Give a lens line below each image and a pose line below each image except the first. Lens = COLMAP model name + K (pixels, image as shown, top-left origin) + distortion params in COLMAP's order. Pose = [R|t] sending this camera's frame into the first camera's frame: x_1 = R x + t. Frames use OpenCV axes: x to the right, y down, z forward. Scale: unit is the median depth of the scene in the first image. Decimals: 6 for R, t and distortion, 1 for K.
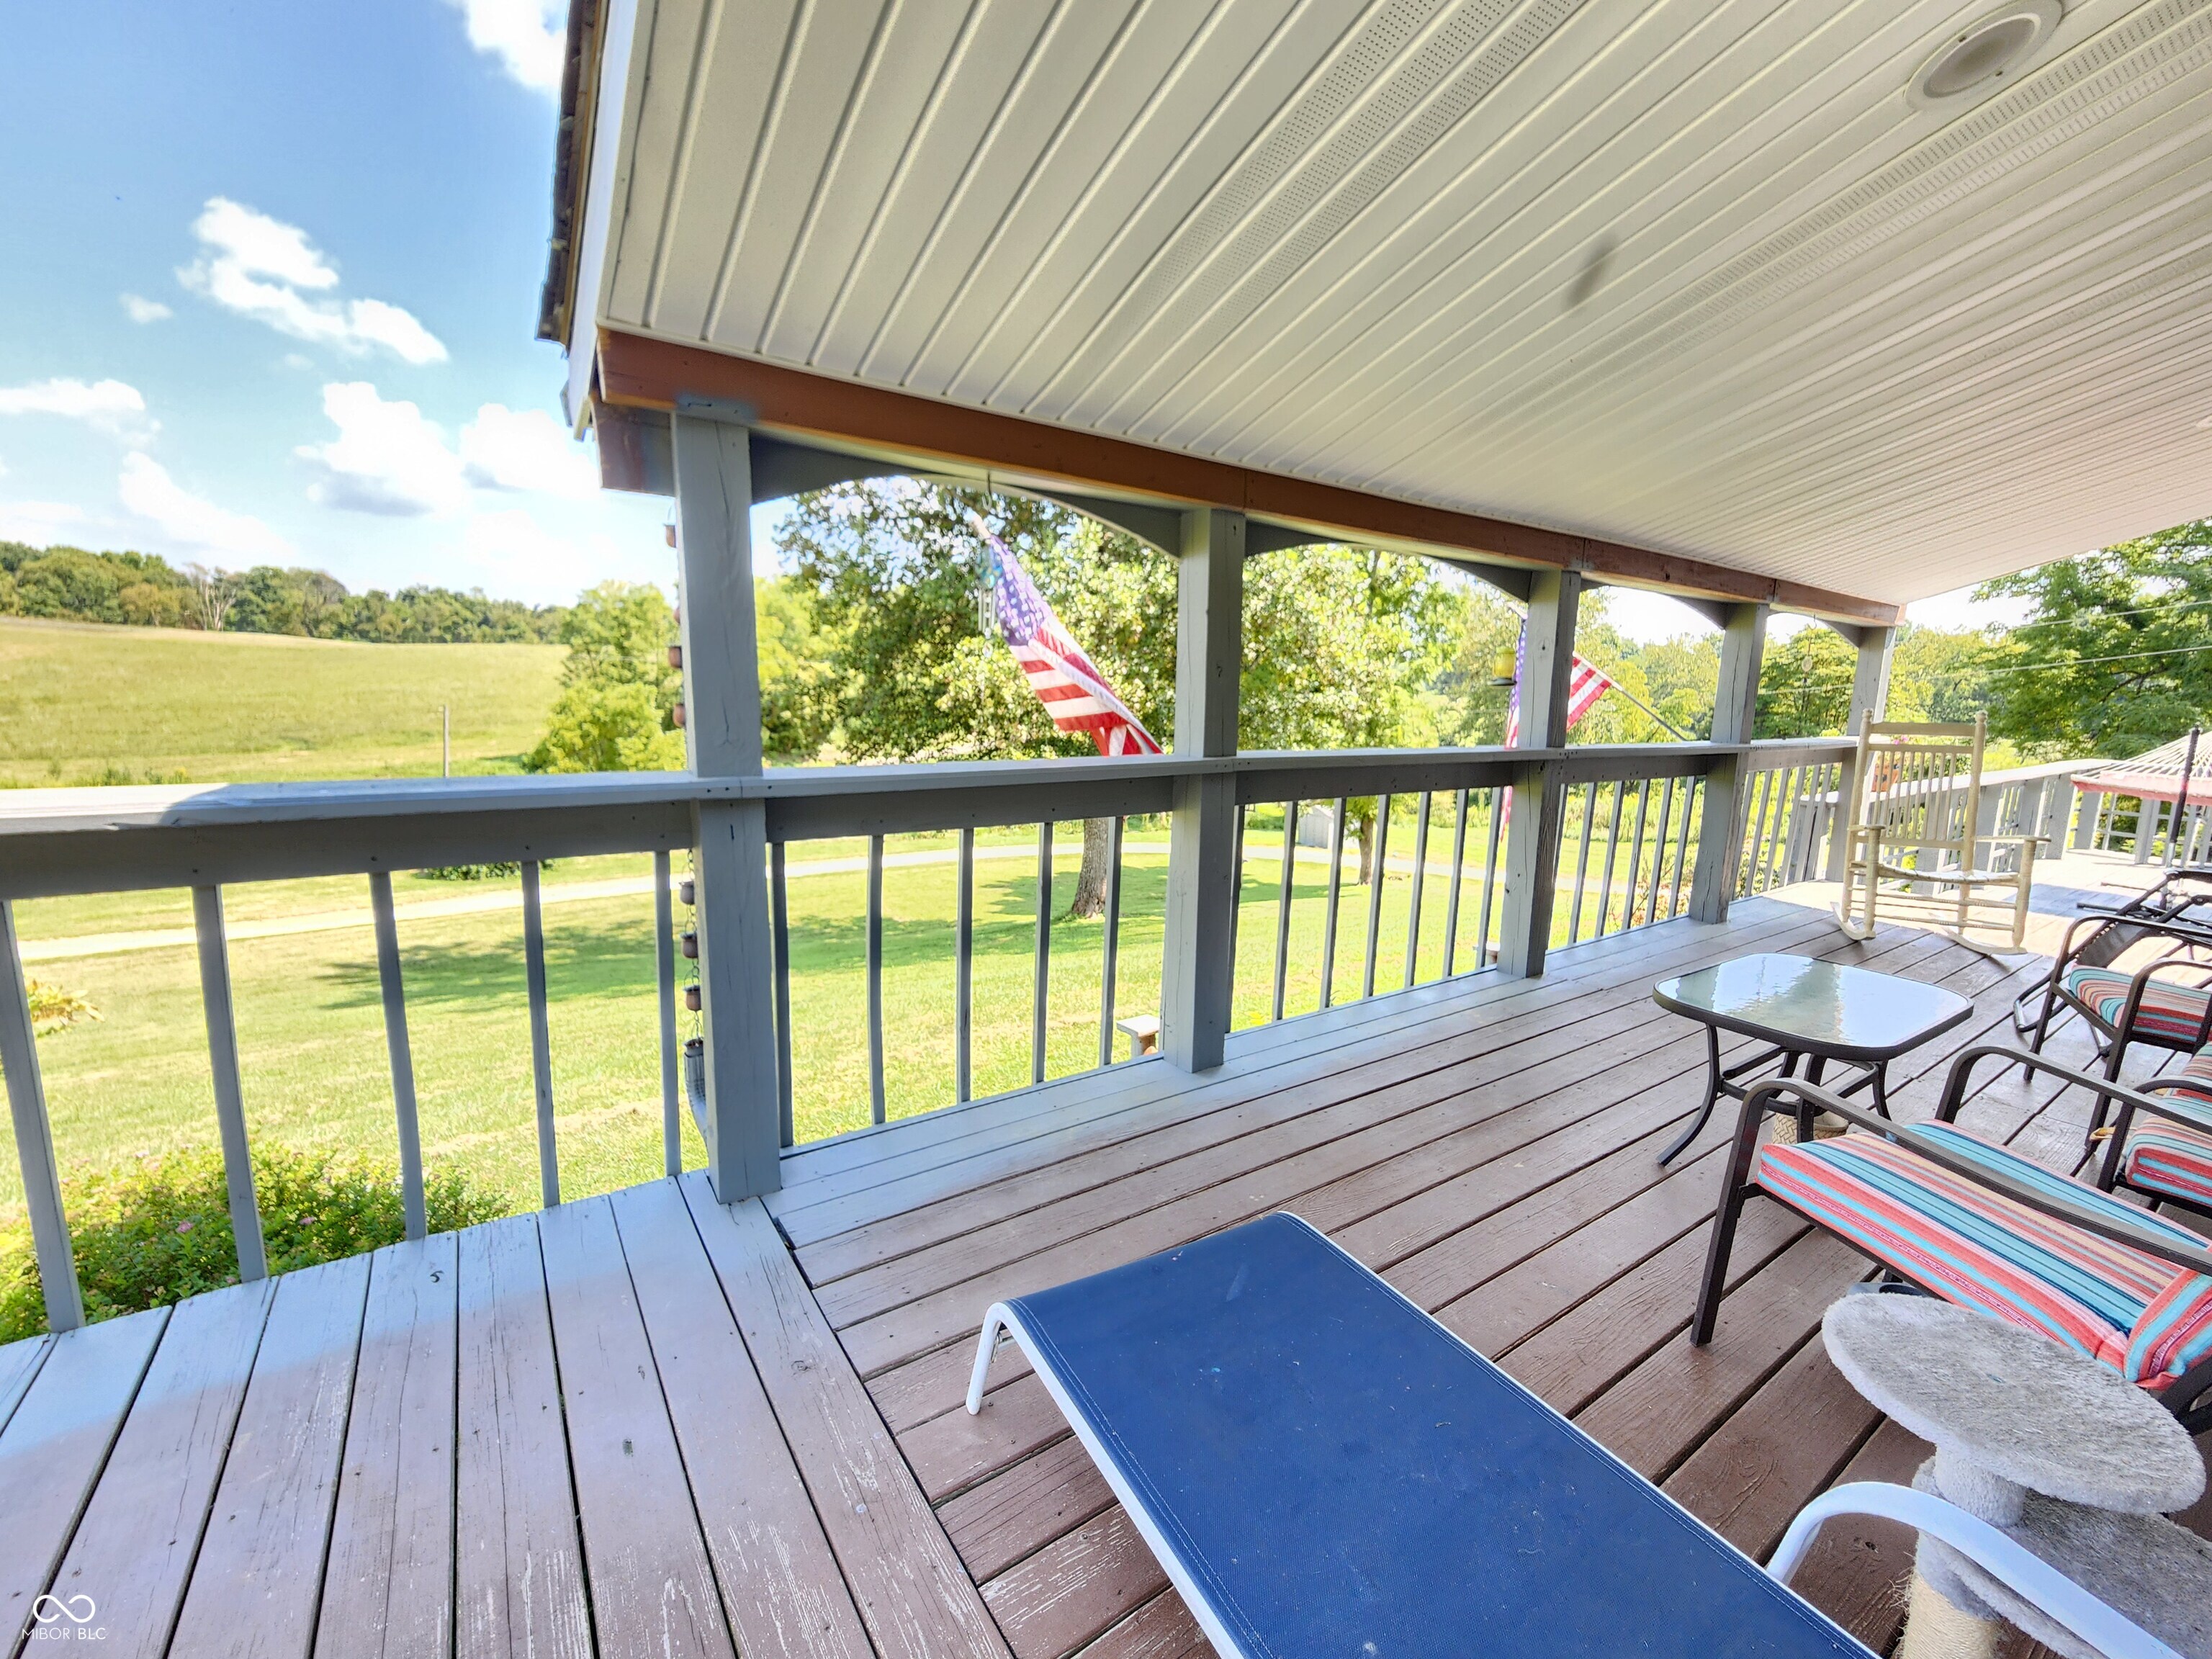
lens RADIAL K [[923.5, 0, 1096.3], [0, 923.5, 830.0], [0, 0, 1]] dist [-0.000488, 0.001628]
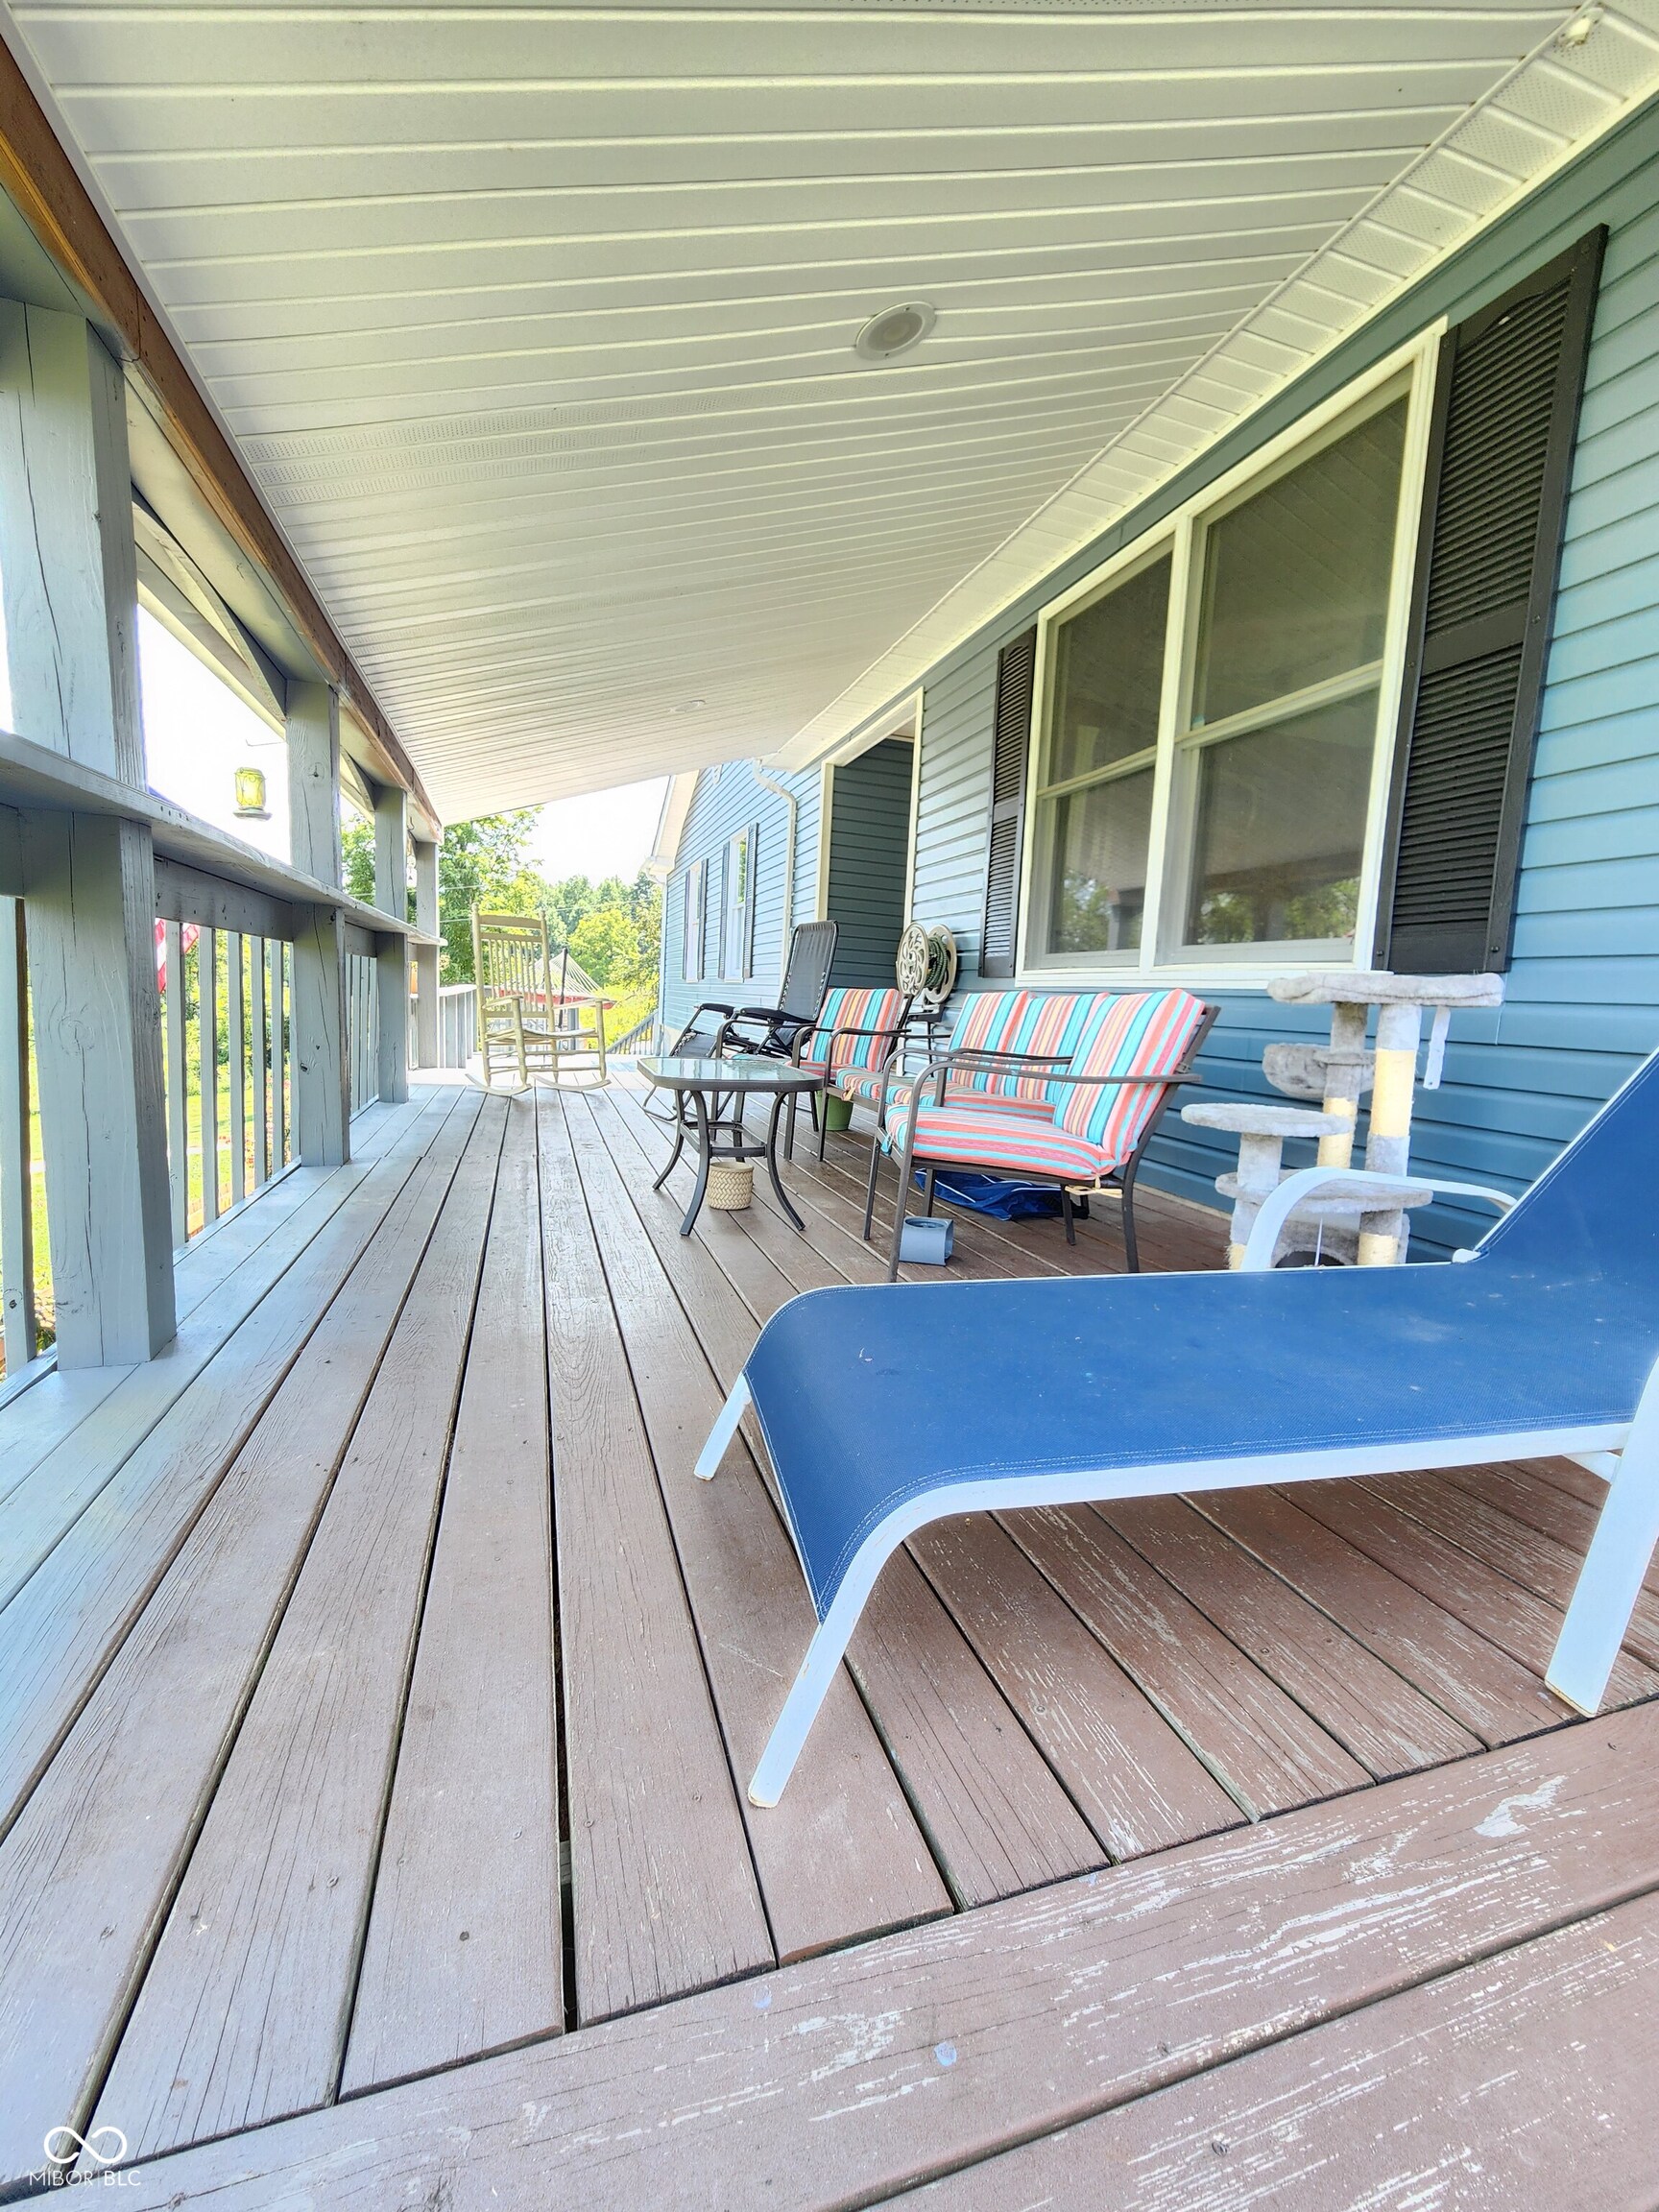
lens RADIAL K [[923.5, 0, 844.1], [0, 923.5, 1089.5], [0, 0, 1]] dist [-0.000488, 0.001628]
pose [[0.273102, -0.111792, 0.955467, -0.028836], [0.117187, 0.989694, 0.082301, 0.009250], [-0.954821, 0.089492, 0.283388, 0.038300]]
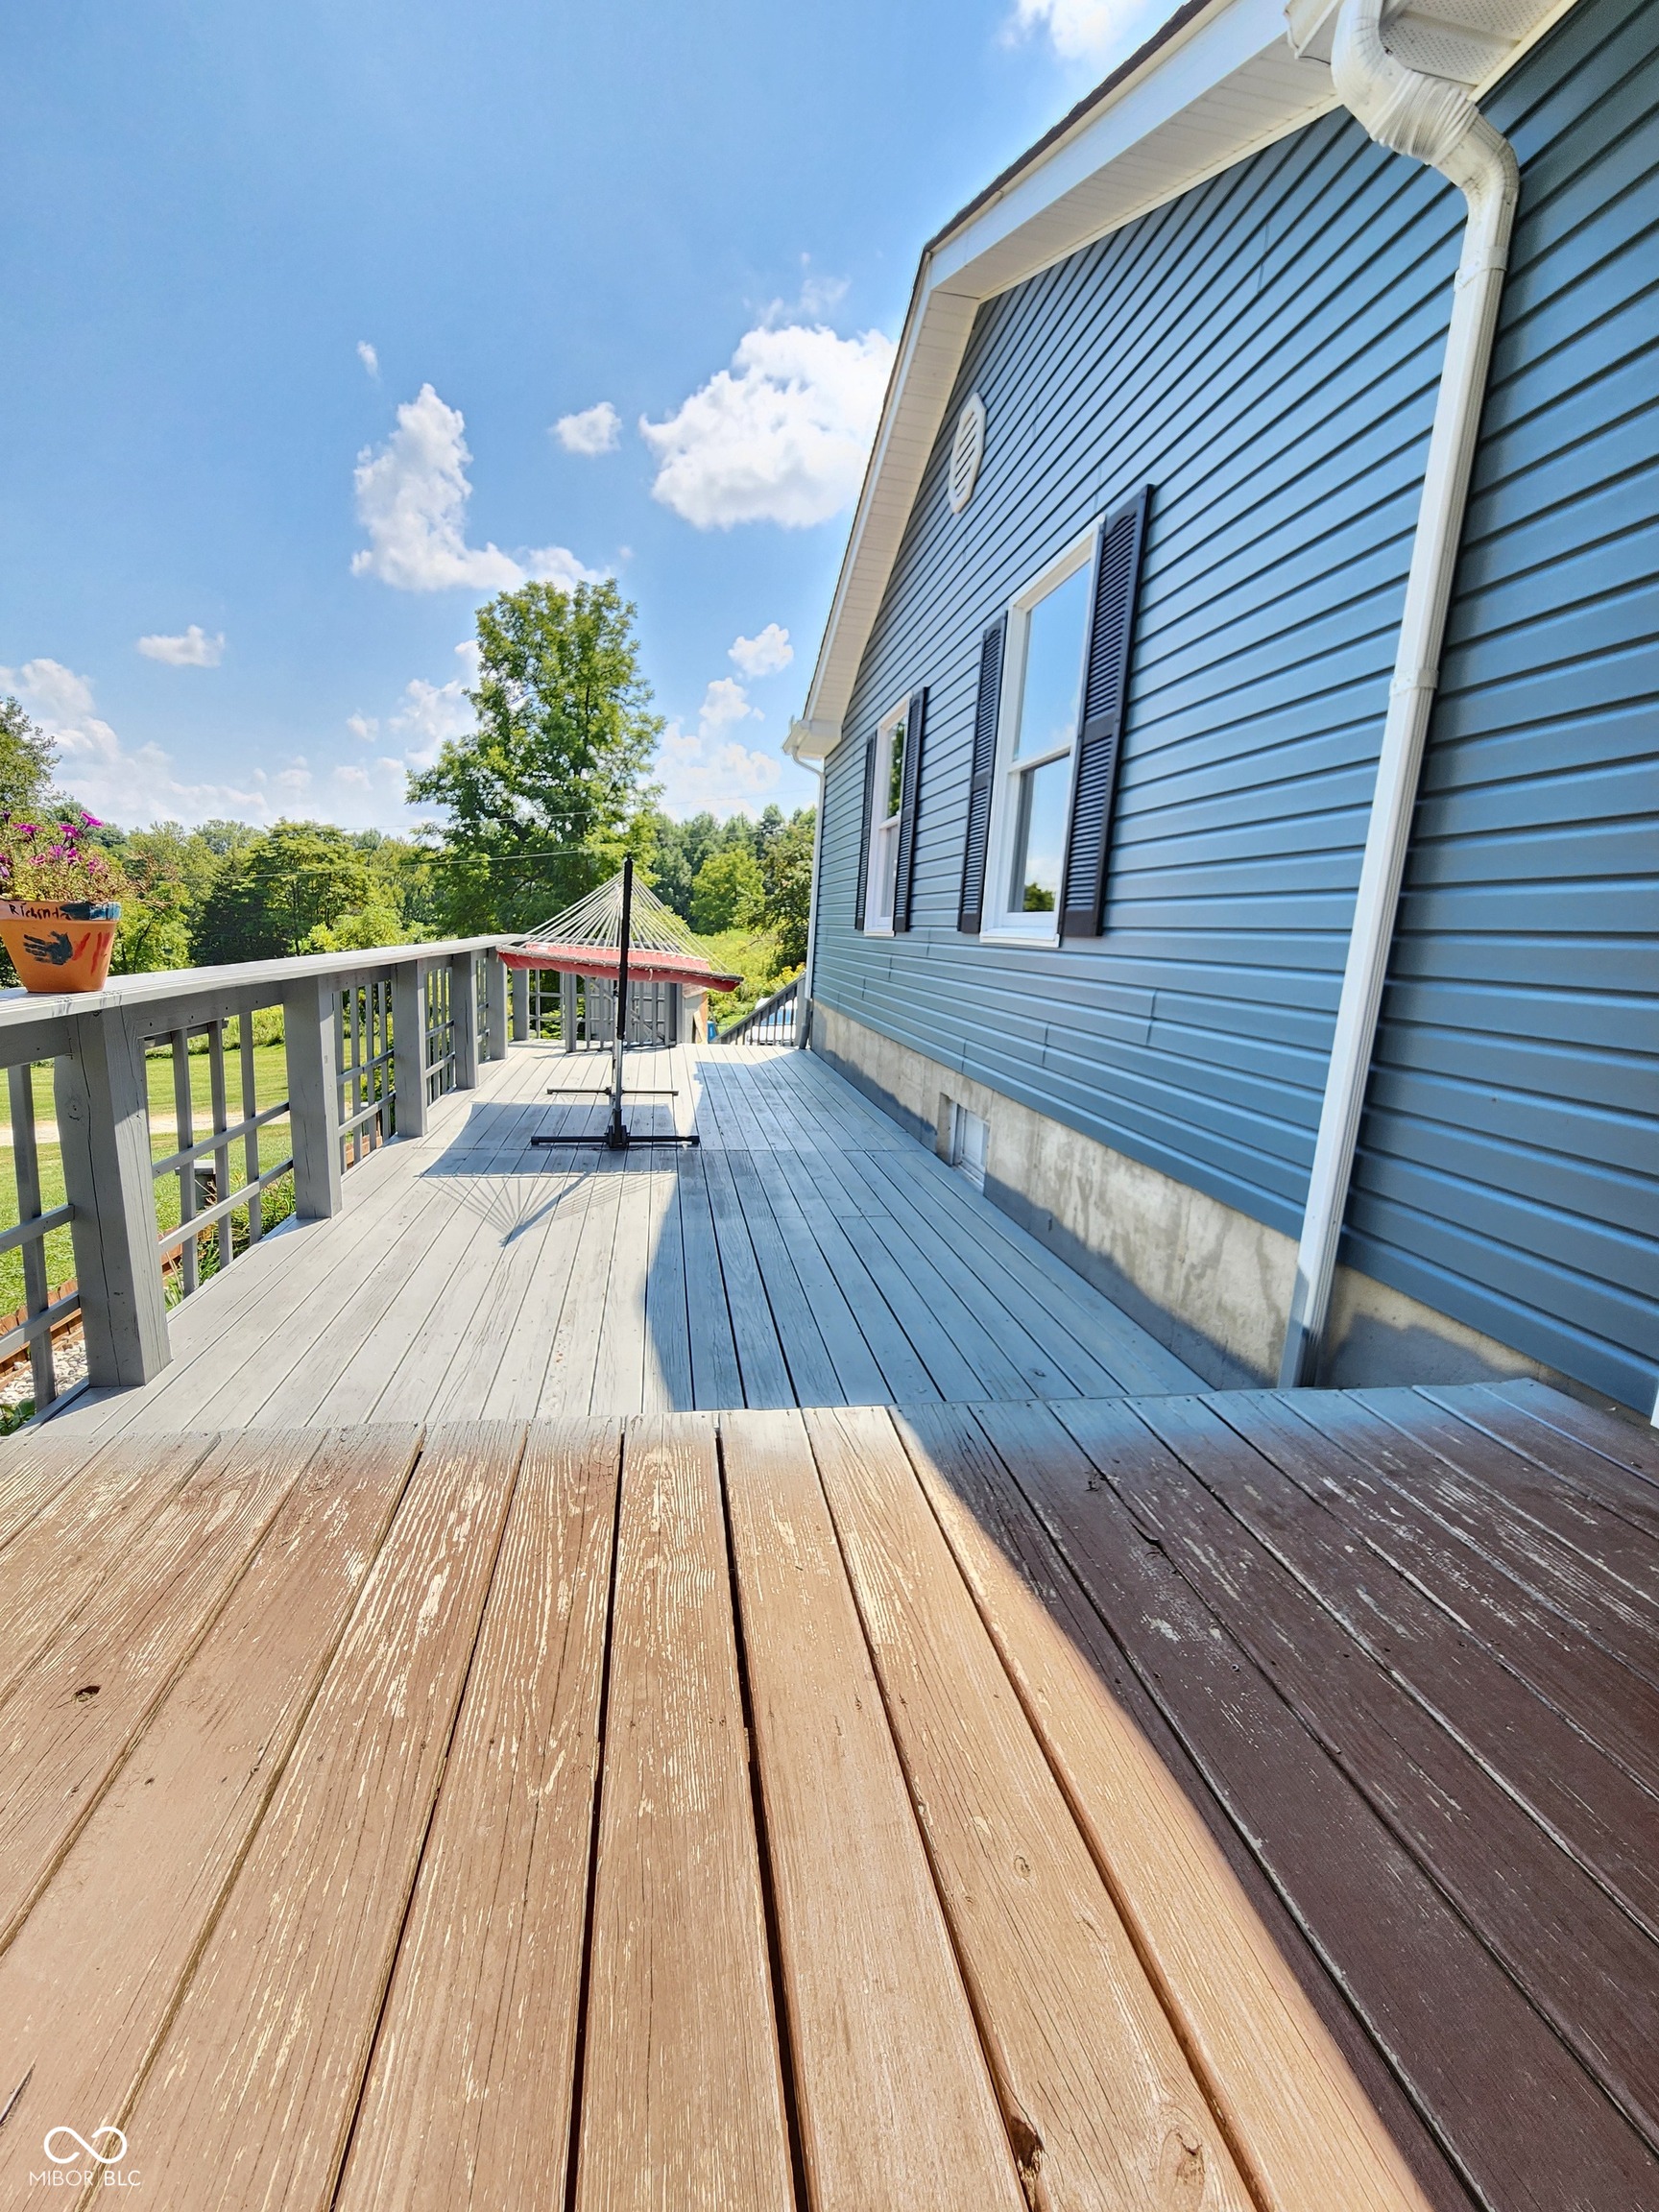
lens RADIAL K [[923.5, 0, 831.3], [0, 923.5, 1100.5], [0, 0, 1]] dist [-0.000488, 0.001628]
pose [[0.407354, -0.165762, 0.898101, 0.146417], [0.100026, 0.985572, 0.136537, -0.004941], [-0.907776, 0.034215, 0.418058, 0.137935]]
